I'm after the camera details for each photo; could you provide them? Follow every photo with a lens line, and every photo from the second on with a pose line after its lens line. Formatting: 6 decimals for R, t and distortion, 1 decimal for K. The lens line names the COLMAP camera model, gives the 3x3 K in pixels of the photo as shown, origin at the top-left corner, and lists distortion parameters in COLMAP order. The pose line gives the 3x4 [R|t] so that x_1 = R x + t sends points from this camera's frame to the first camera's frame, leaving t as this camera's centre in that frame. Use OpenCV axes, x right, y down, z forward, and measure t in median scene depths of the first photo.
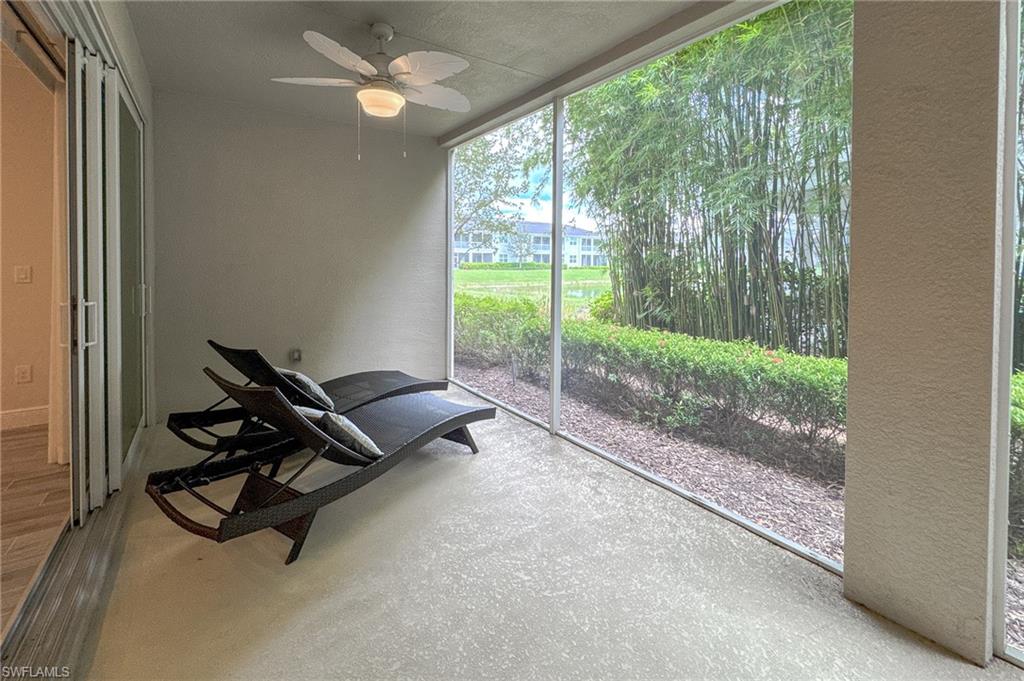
lens RADIAL K [[423.5, 0, 512.0], [0, 423.5, 340.5], [0, 0, 1]] dist [-0.000935, 0.000014]
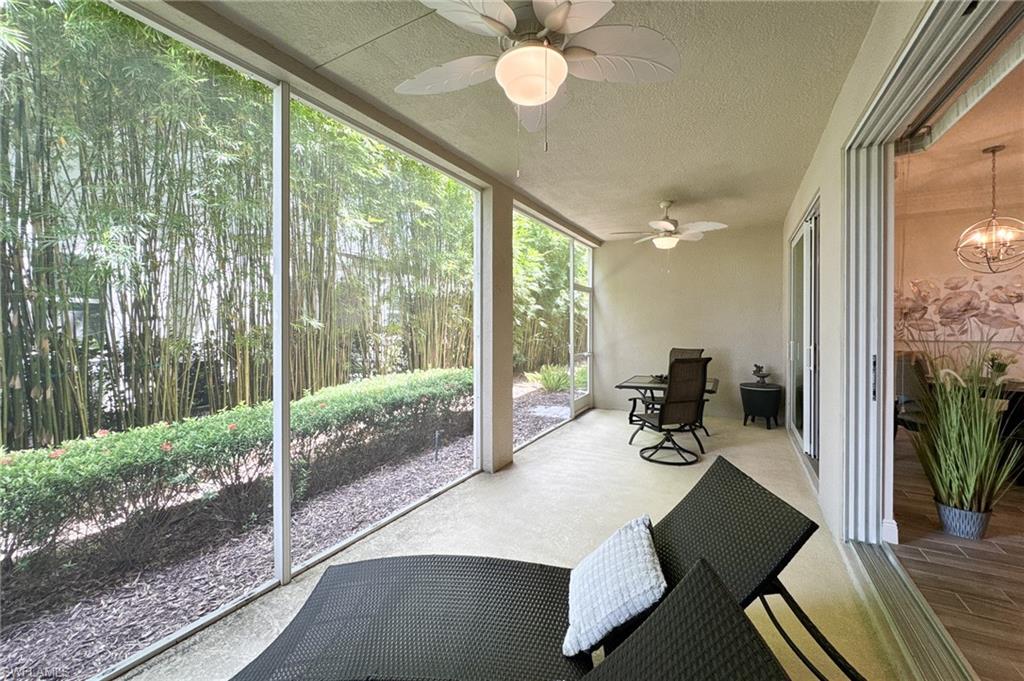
lens RADIAL K [[423.5, 0, 512.0], [0, 423.5, 340.5], [0, 0, 1]] dist [-0.000935, 0.000014]
pose [[-0.461390, -0.018186, 0.887011, -0.873419], [0.165769, 0.980416, 0.106329, -0.212055], [-0.871573, 0.196098, -0.449339, 1.282165]]
